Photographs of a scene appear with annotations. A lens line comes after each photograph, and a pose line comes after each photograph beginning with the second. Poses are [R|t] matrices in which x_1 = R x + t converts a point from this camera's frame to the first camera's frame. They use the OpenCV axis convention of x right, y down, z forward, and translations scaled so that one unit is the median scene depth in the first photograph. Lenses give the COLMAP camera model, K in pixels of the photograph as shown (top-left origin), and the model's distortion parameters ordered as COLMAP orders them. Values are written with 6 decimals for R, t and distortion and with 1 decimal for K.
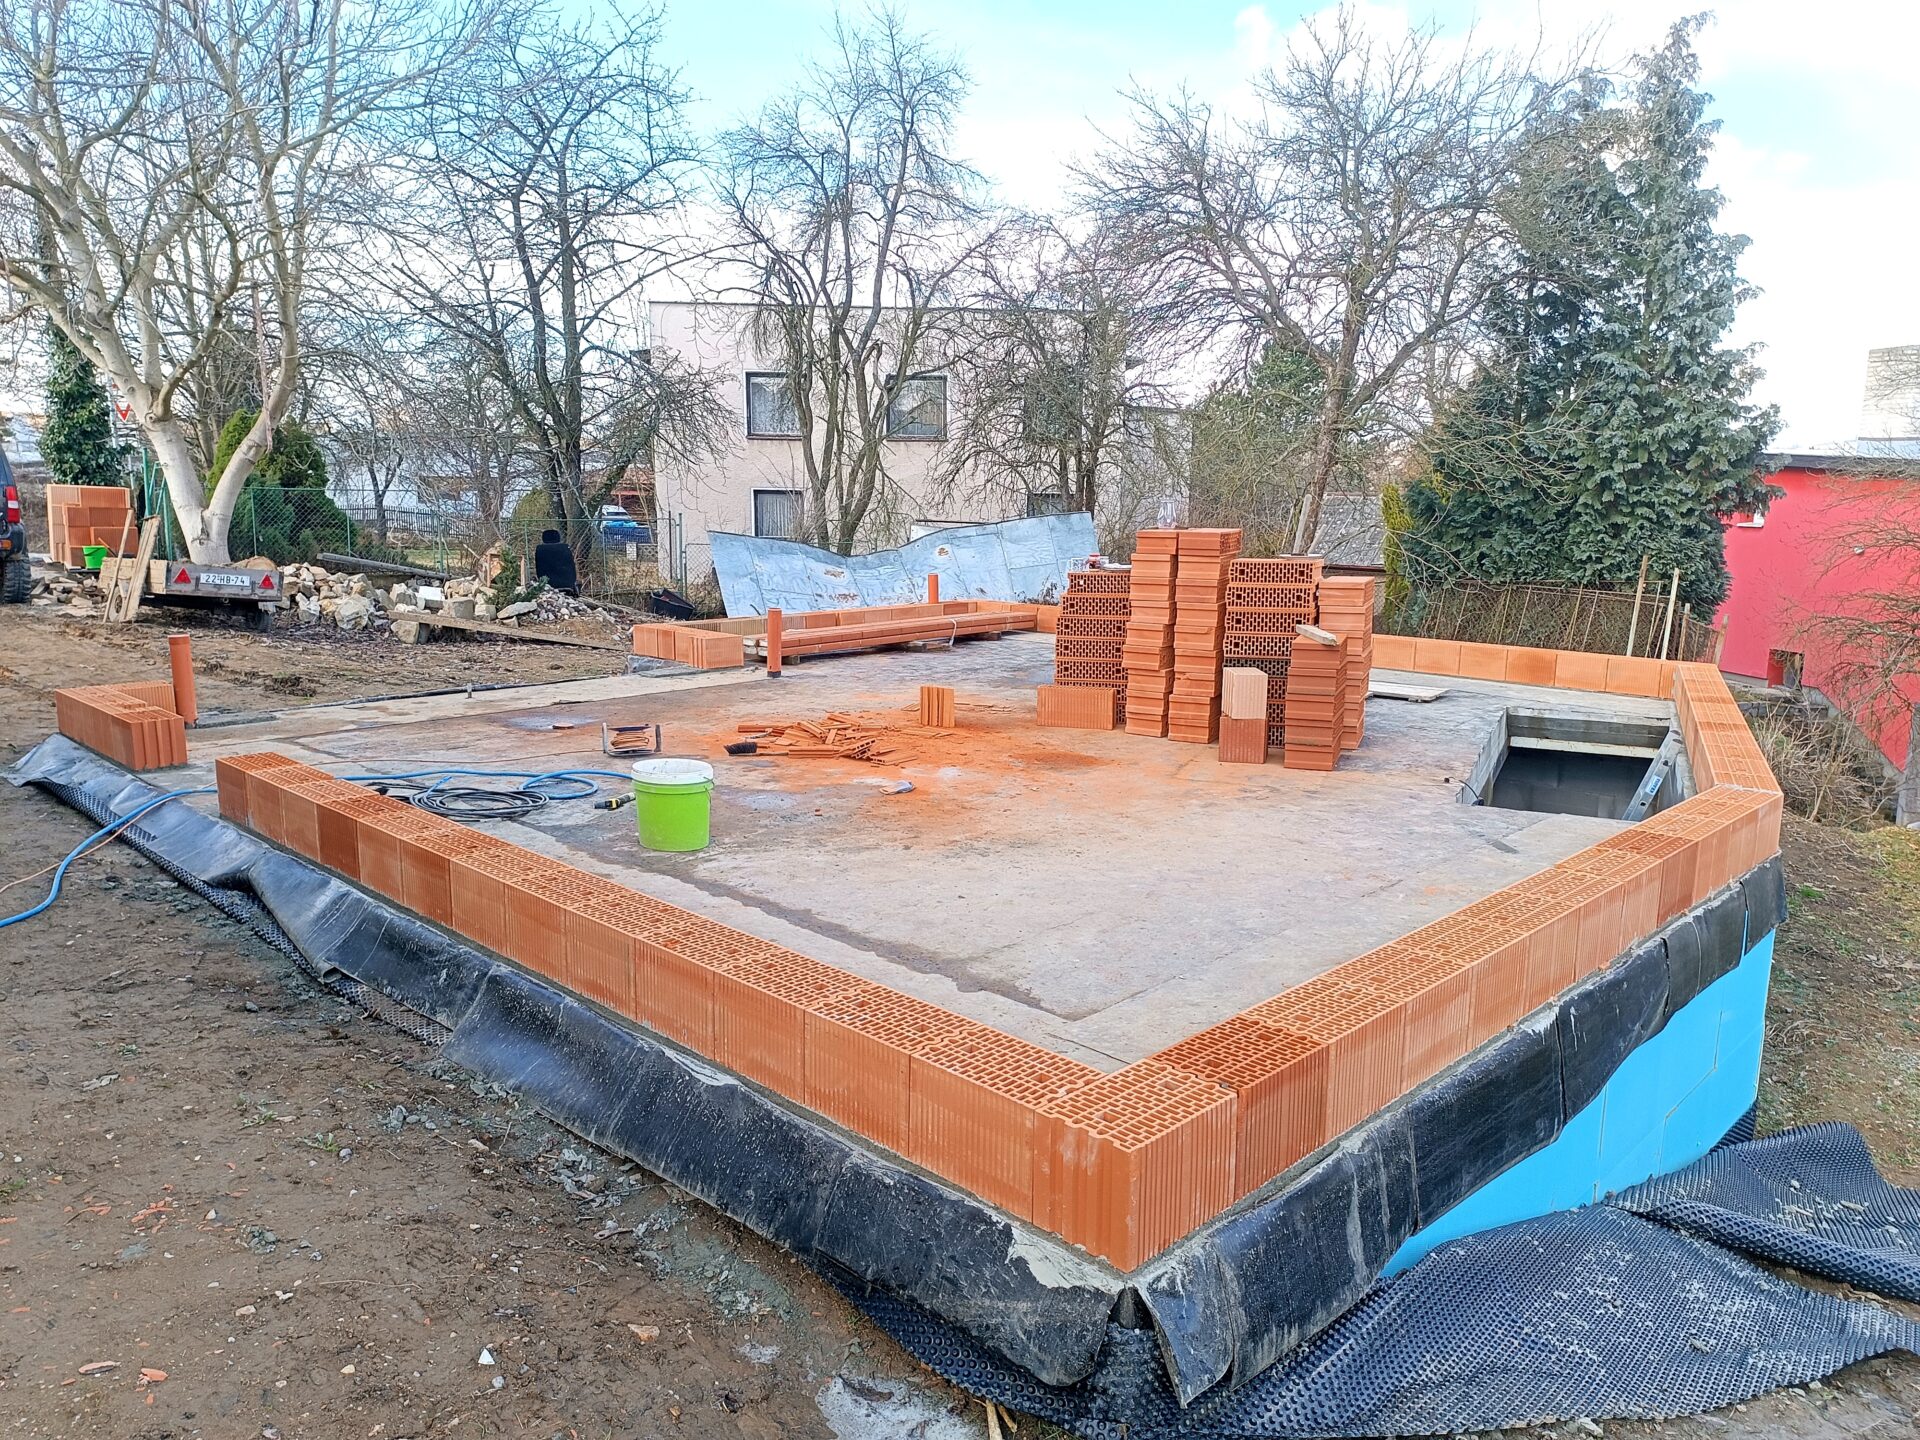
lens RADIAL K [[1367.6, 0, 968.7], [0, 1367.6, 762.2], [0, 0, 1]] dist [0.044459, -0.062307]
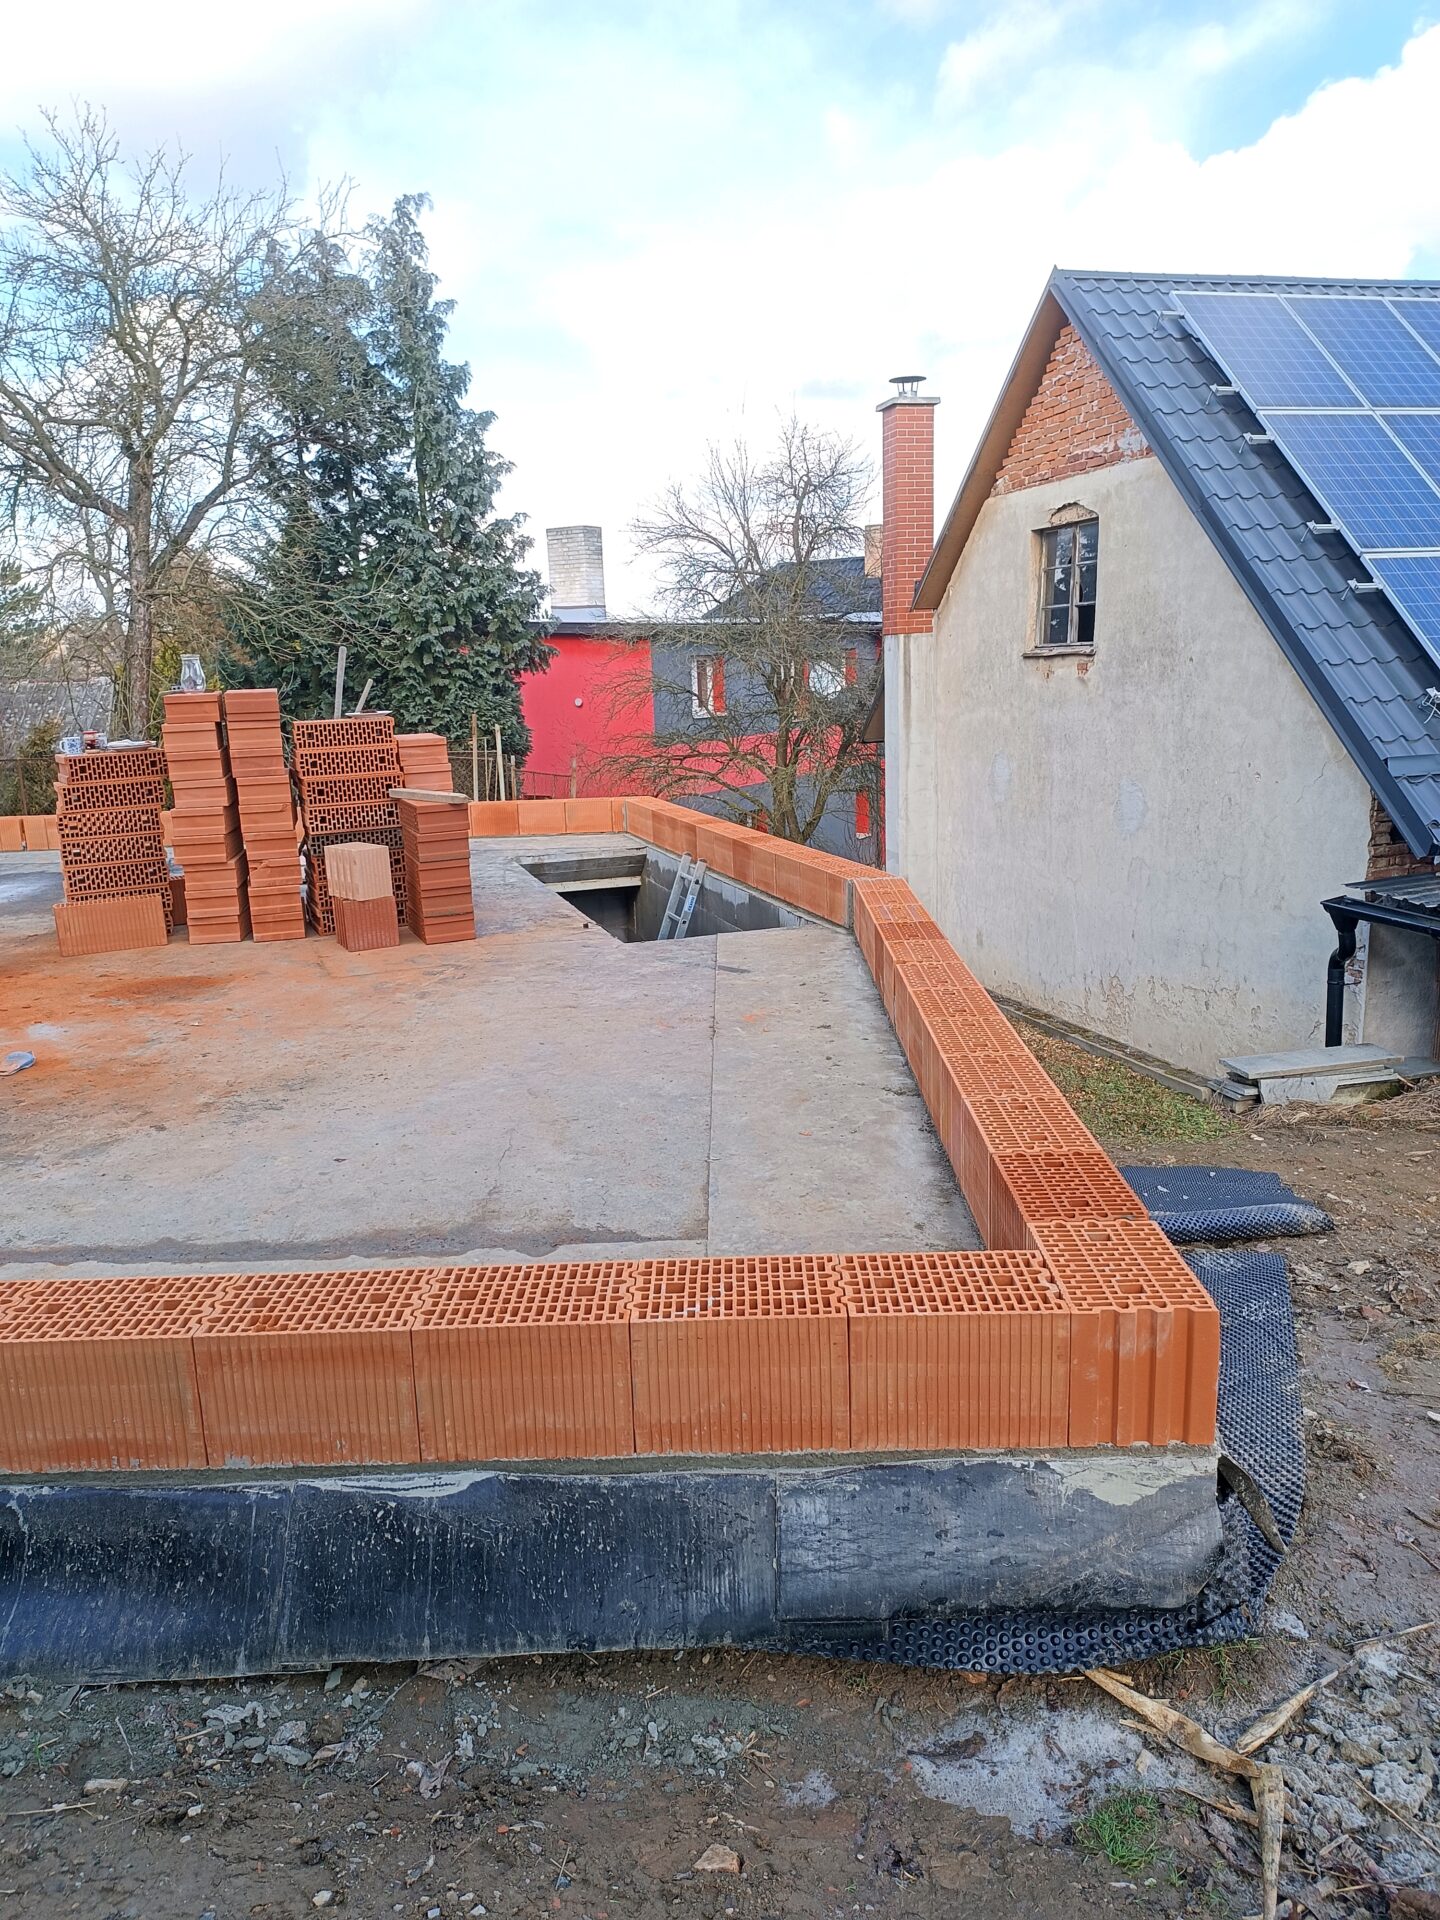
lens RADIAL K [[1367.6, 0, 659.4], [0, 1367.6, 985.1], [0, 0, 1]] dist [0.044459, -0.062307]
pose [[0.713470, -0.194430, 0.673169, -0.247286], [0.181703, 0.979204, 0.090240, -0.021478], [-0.676716, 0.057934, 0.733962, 0.210761]]
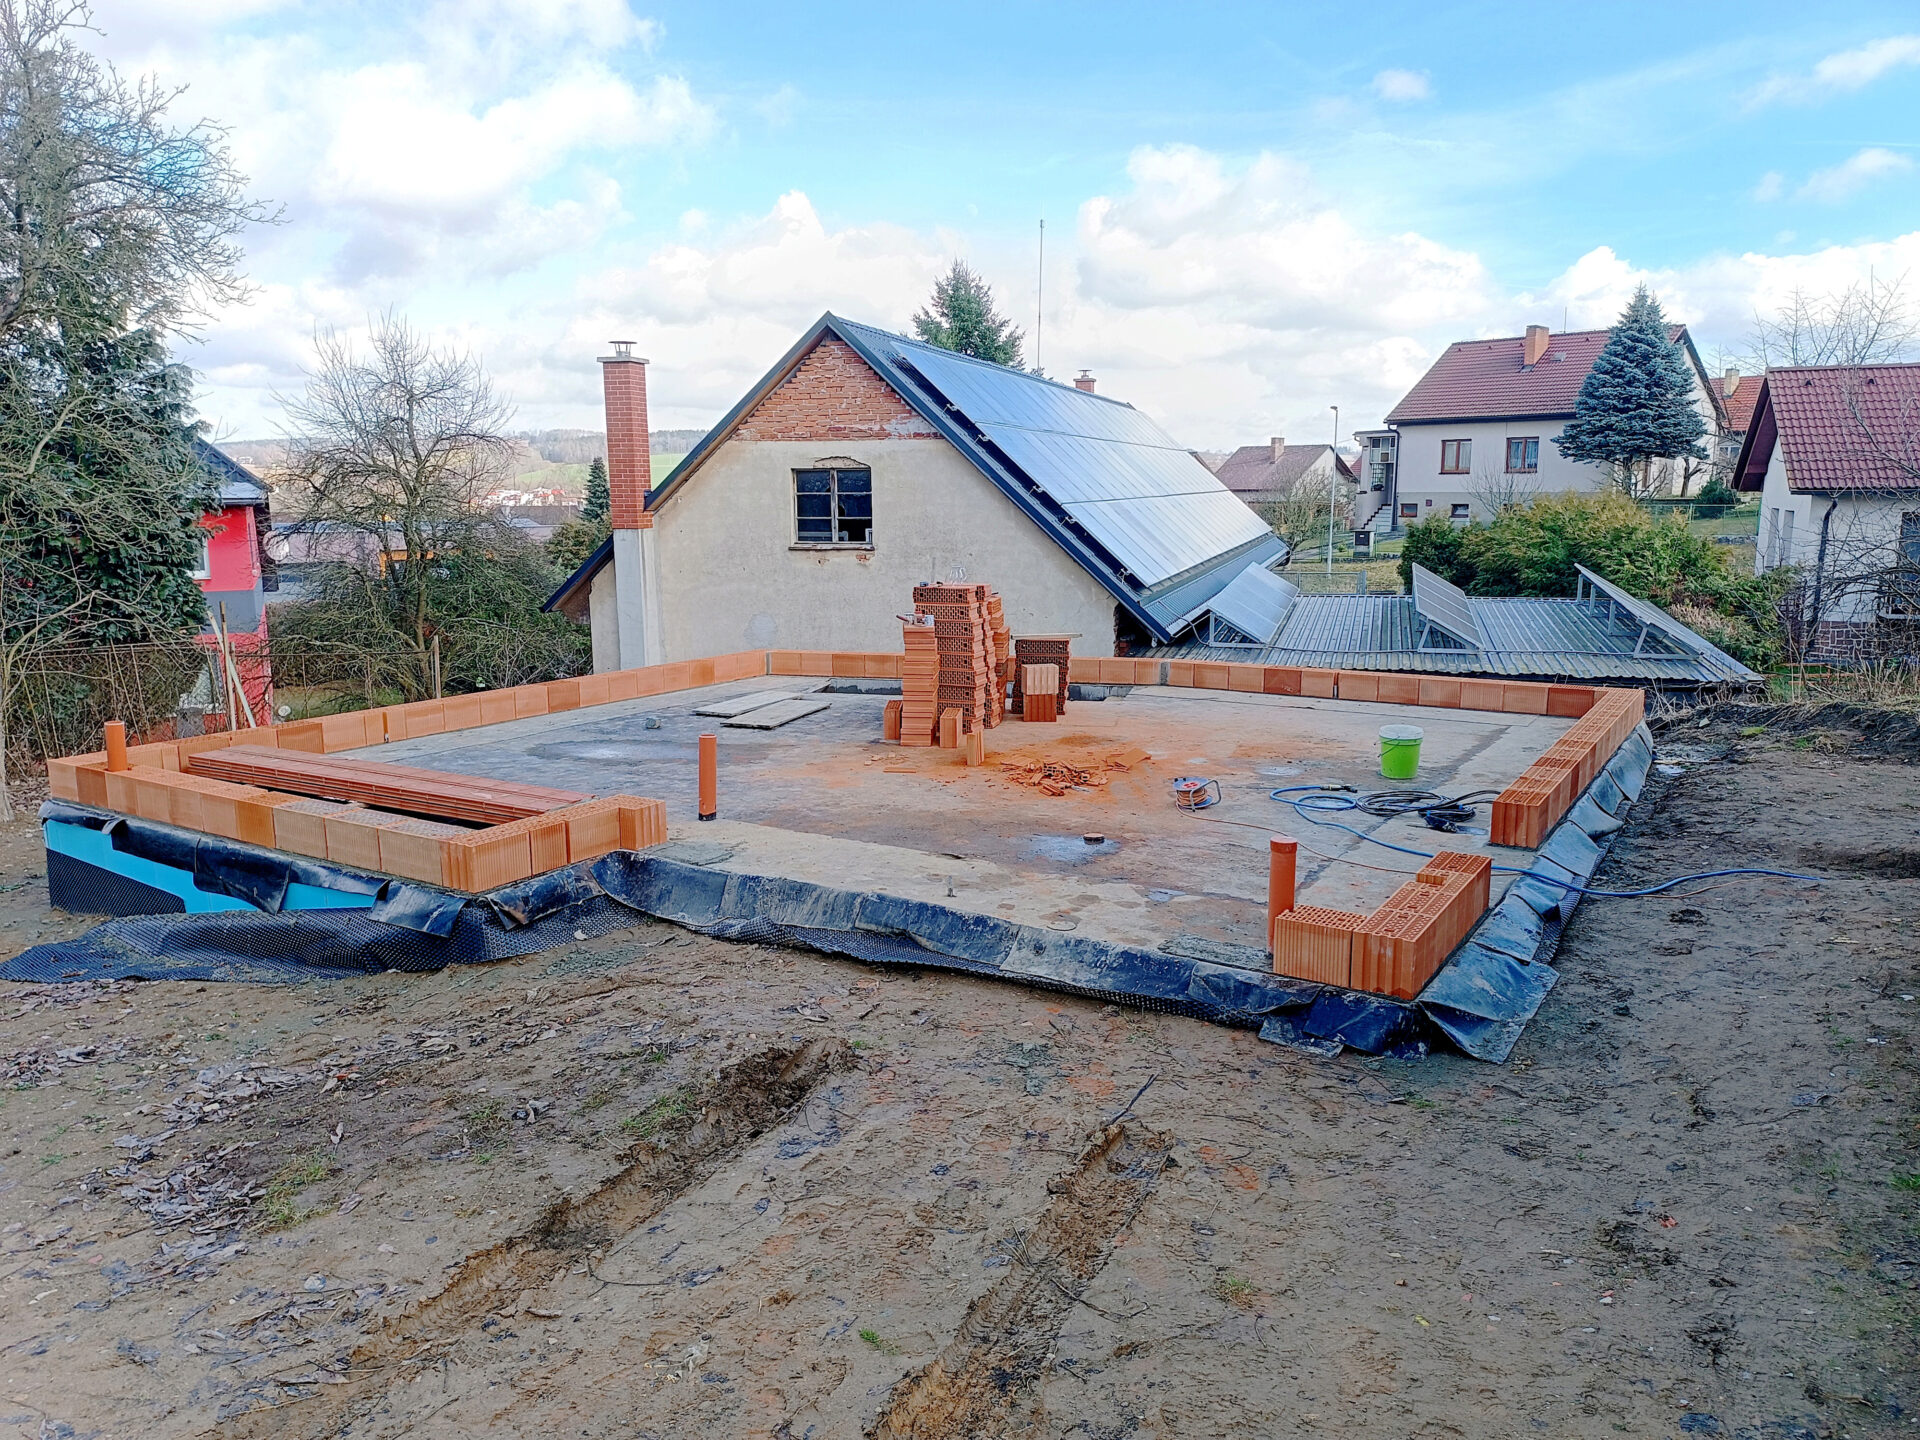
lens RADIAL K [[1367.6, 0, 964.8], [0, 1367.6, 726.8], [0, 0, 1]] dist [0.044459, -0.062307]
pose [[-0.269427, -0.166458, 0.948526, -0.978322], [0.194571, 0.955226, 0.222902, -0.274687], [-0.943160, 0.244611, -0.224975, 1.122541]]
